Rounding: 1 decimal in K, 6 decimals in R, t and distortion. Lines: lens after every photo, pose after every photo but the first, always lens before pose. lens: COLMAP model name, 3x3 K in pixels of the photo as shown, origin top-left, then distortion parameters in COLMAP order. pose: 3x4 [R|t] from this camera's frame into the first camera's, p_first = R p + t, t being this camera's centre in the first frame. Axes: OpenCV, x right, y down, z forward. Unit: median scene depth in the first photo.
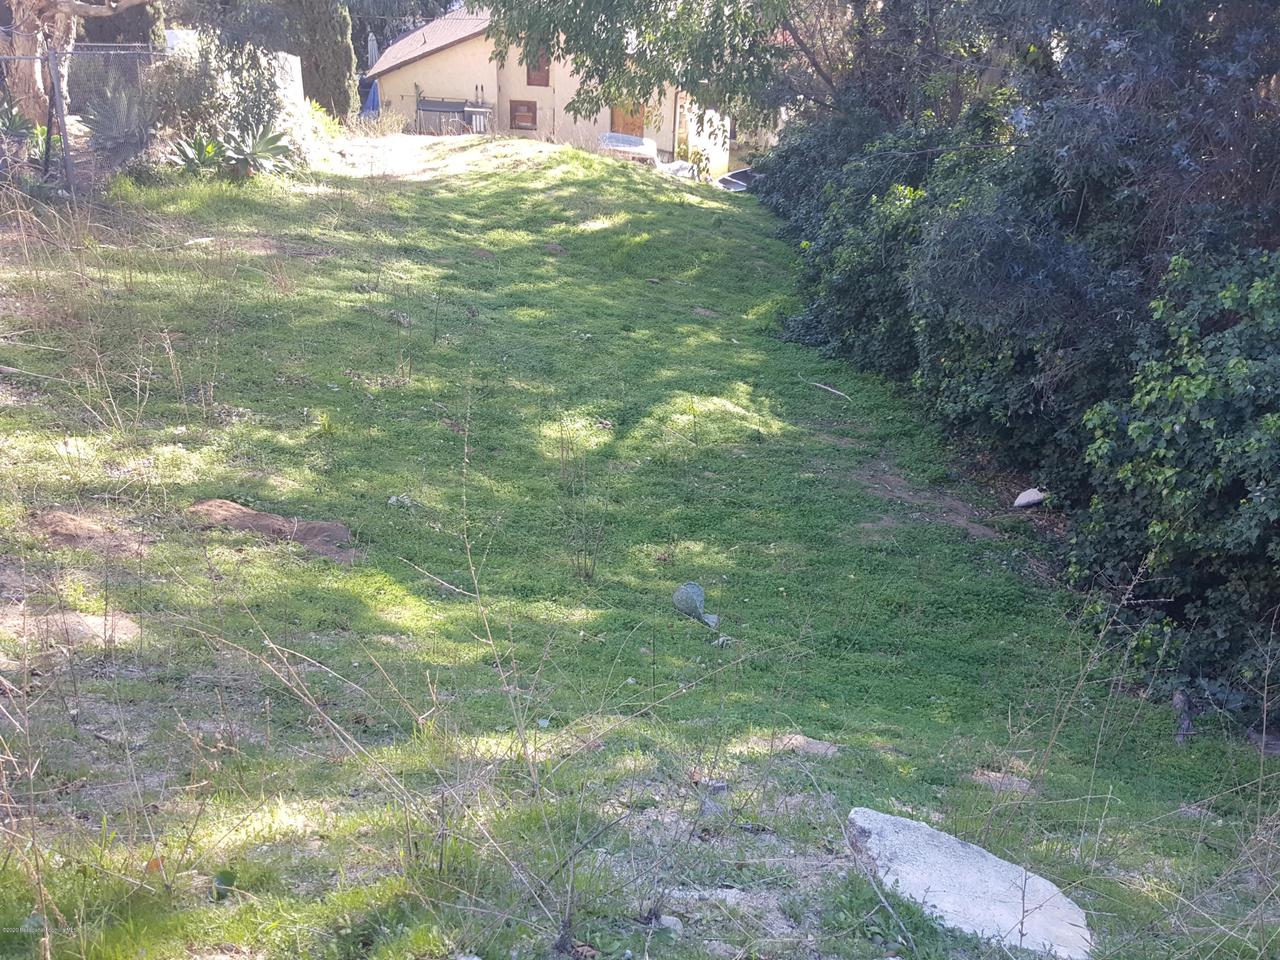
lens RADIAL K [[1263.2, 0, 658.4], [0, 1263.2, 545.6], [0, 0, 1]] dist [0.249151, -0.628028]
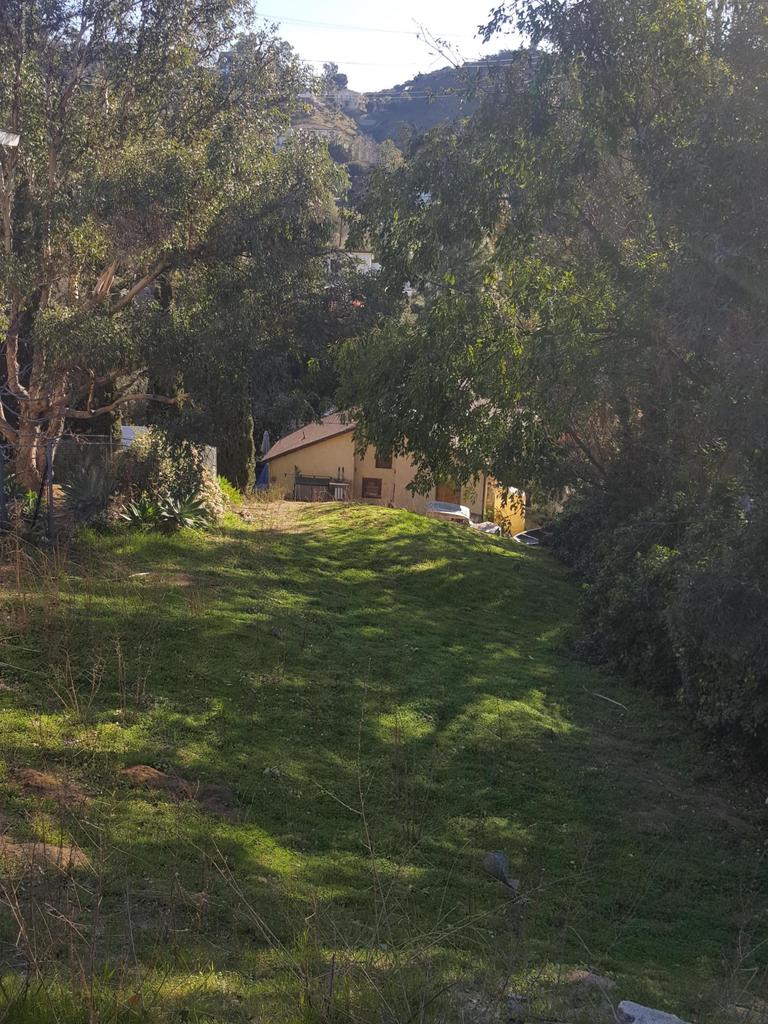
lens RADIAL K [[1020.5, 0, 371.5], [0, 1020.5, 505.7], [0, 0, 1]] dist [0.251724, -0.711680]
pose [[0.995232, 0.018860, -0.095697, -0.003529], [-0.046575, 0.953936, -0.296374, 0.008647], [0.085699, 0.299418, 0.950266, -0.045488]]
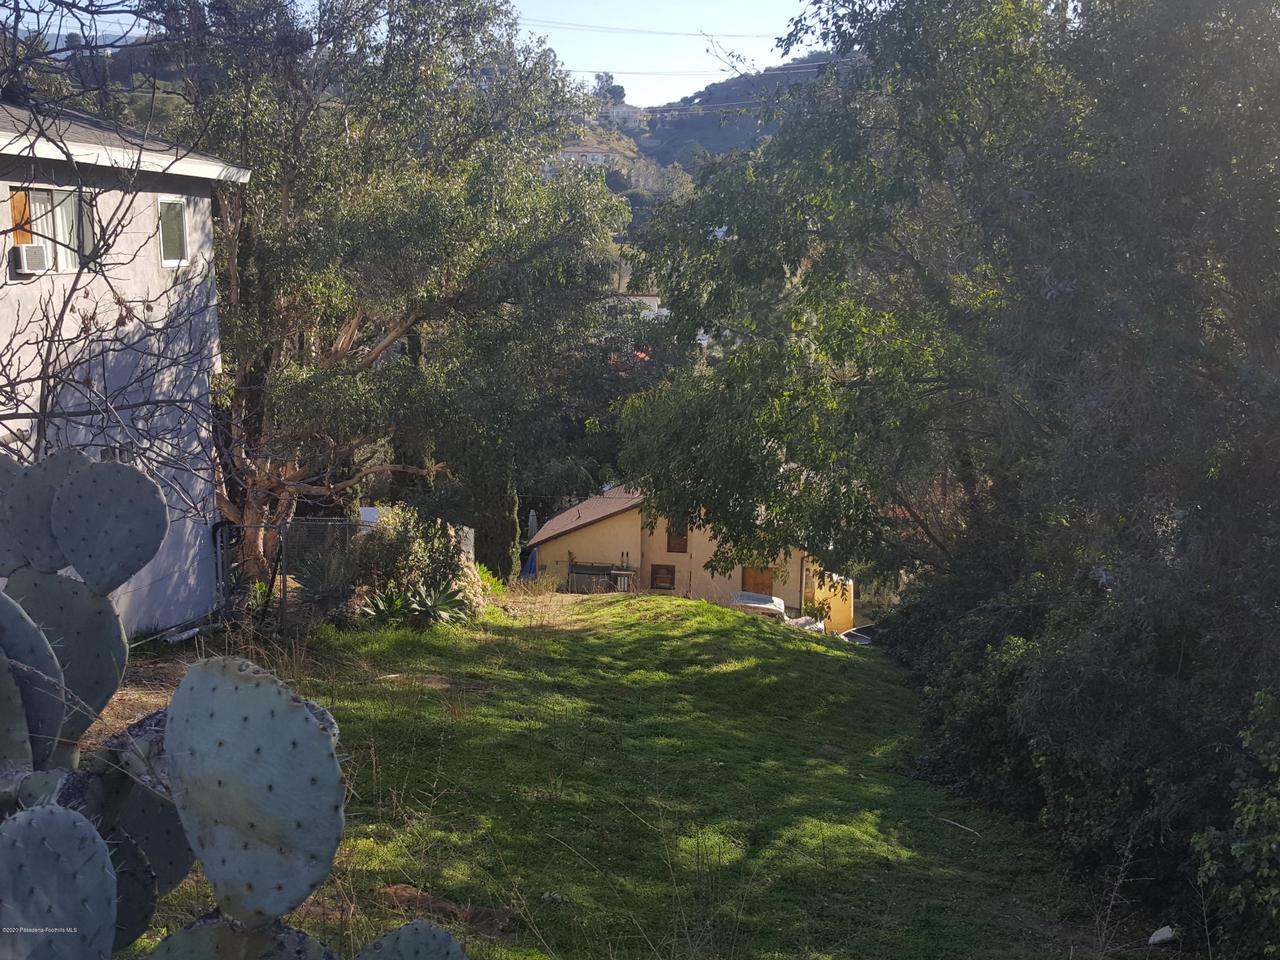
lens RADIAL K [[1275.7, 0, 640.0], [0, 1275.7, 480.0], [0, 0, 1]] dist [0.251724, -0.711680]
pose [[0.993561, -0.008021, -0.113014, 0.001690], [-0.036646, 0.921123, -0.387543, 0.040091], [0.107208, 0.389189, 0.914898, -0.096889]]
